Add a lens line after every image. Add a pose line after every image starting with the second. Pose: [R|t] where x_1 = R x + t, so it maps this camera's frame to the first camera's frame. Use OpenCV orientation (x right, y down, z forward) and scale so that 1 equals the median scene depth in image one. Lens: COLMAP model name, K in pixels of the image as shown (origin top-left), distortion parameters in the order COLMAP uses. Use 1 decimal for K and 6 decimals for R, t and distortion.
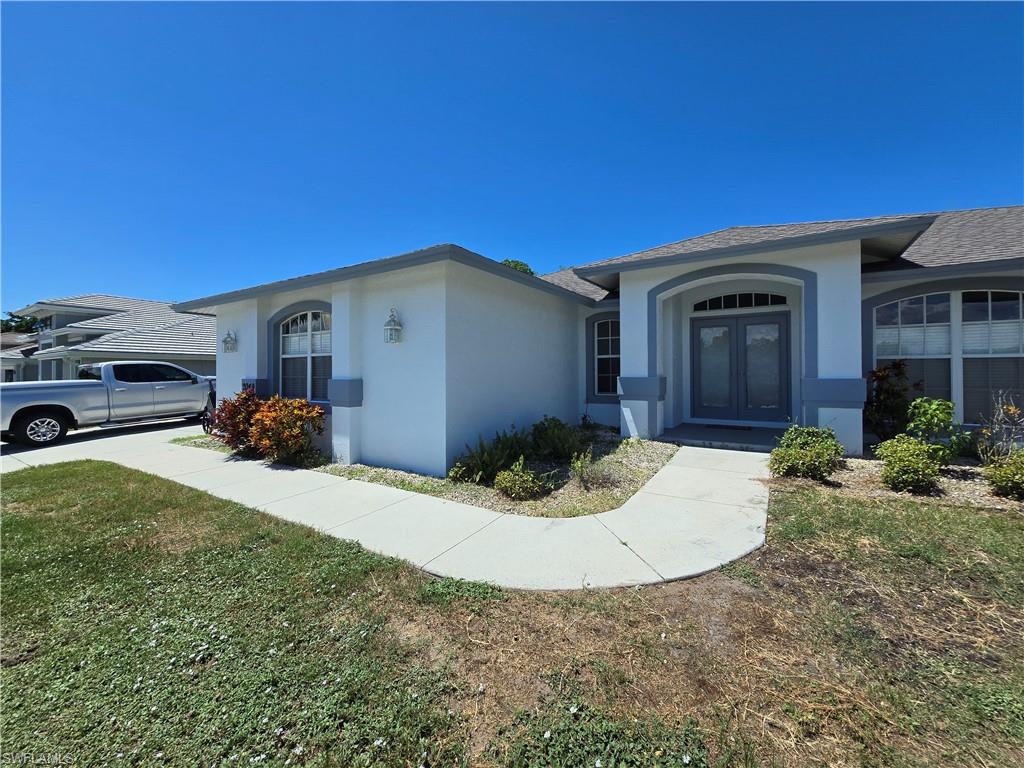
lens RADIAL K [[418.6, 0, 512.1], [0, 418.6, 369.1], [0, 0, 1]] dist [-0.005740, 0.001206]
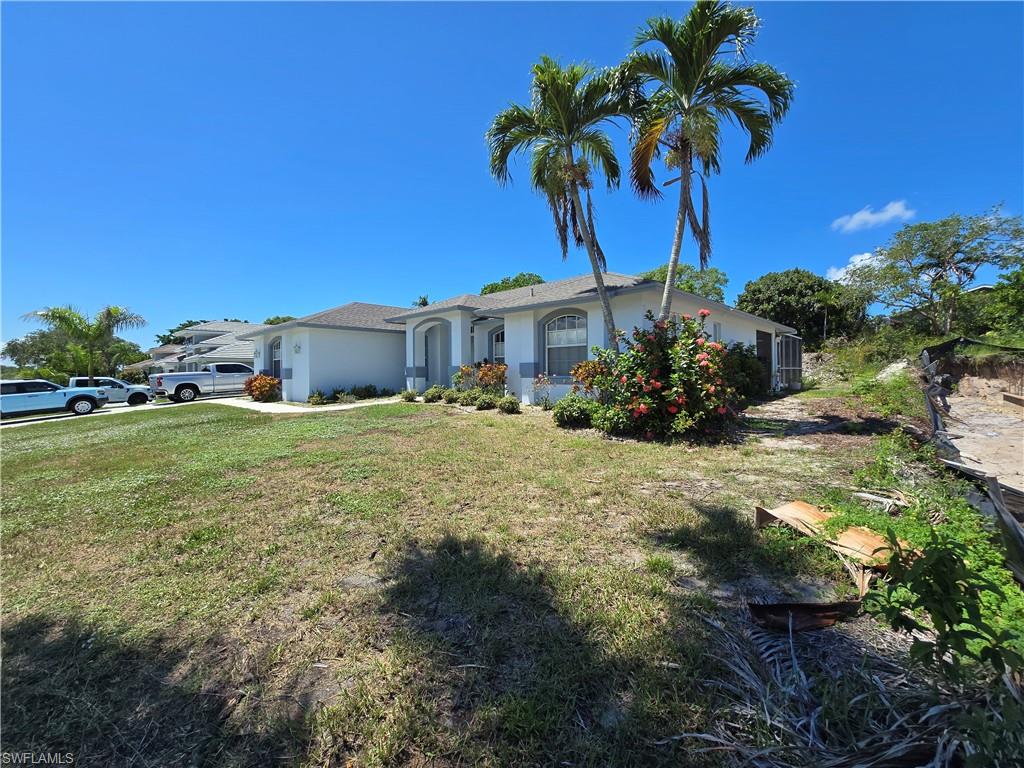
lens RADIAL K [[418.6, 0, 516.3], [0, 418.6, 369.6], [0, 0, 1]] dist [-0.005740, 0.001206]
pose [[0.982996, -0.010808, -0.183309, 1.414453], [0.012067, 0.999911, 0.005756, 0.032411], [0.183230, -0.007870, 0.983039, -1.211802]]
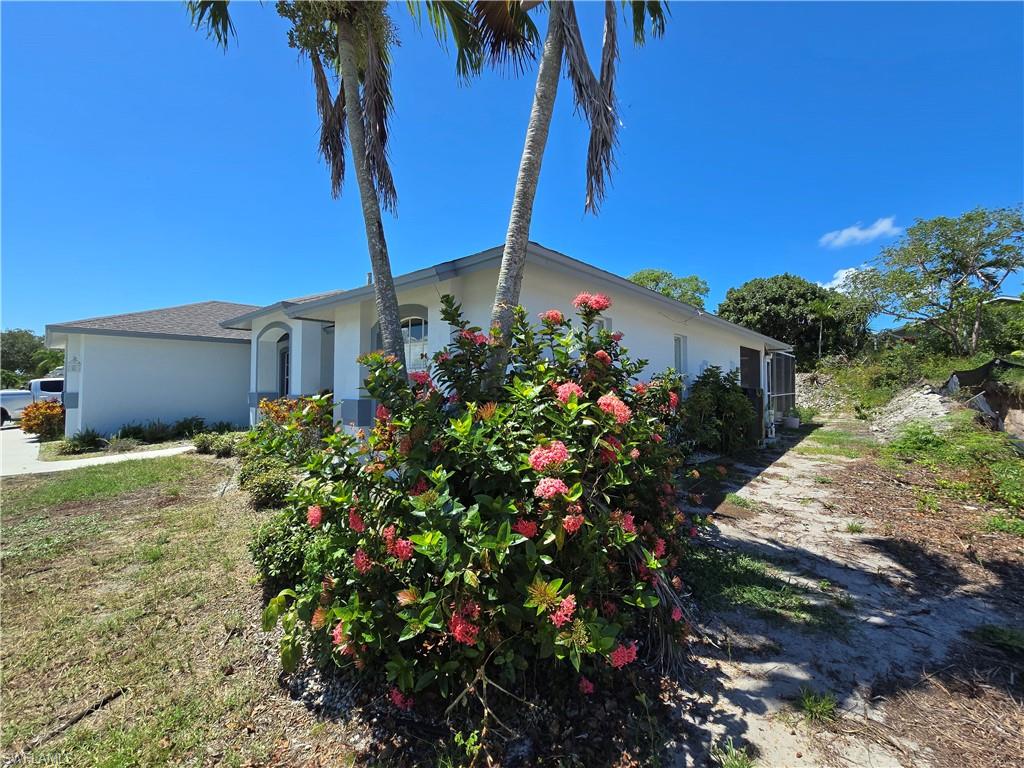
lens RADIAL K [[418.6, 0, 512.7], [0, 418.6, 375.4], [0, 0, 1]] dist [-0.005740, 0.001206]
pose [[0.987287, -0.000693, -0.158948, 1.690614], [-0.000184, 0.999985, -0.005505, -0.036307], [0.158950, 0.005464, 0.987272, -0.421368]]
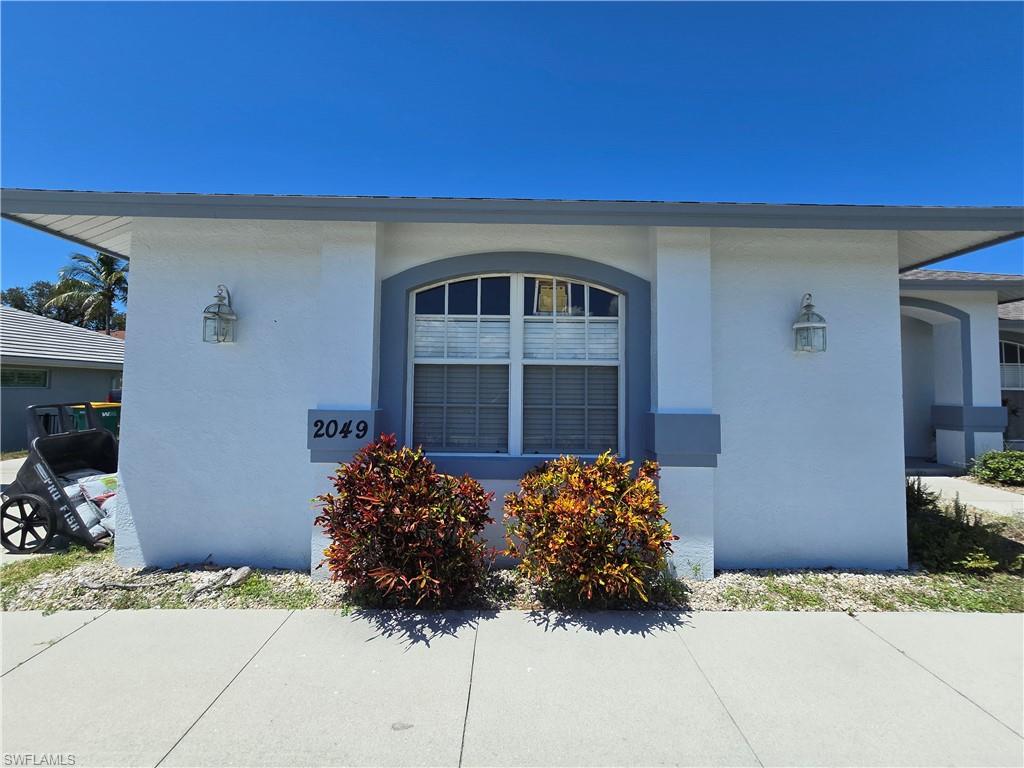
lens RADIAL K [[418.6, 0, 509.8], [0, 418.6, 377.2], [0, 0, 1]] dist [-0.005740, 0.001206]
pose [[0.839026, 0.027914, 0.543375, -0.861796], [-0.025441, 0.999603, -0.012066, -0.011494], [-0.543496, -0.003701, 0.839403, 0.670705]]
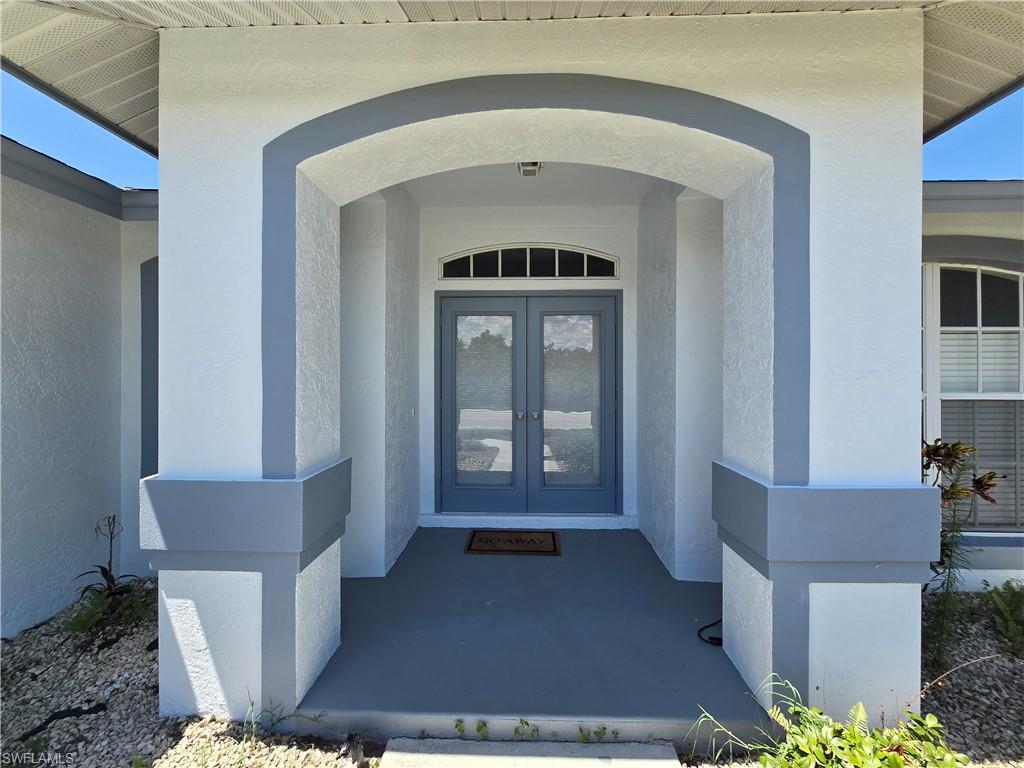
lens RADIAL K [[418.6, 0, 506.7], [0, 418.6, 371.8], [0, 0, 1]] dist [-0.005740, 0.001206]
pose [[0.860942, 0.002198, 0.508698, 0.357153], [-0.009039, 0.999899, 0.010977, -0.056006], [-0.508623, -0.014049, 0.860875, 0.777548]]
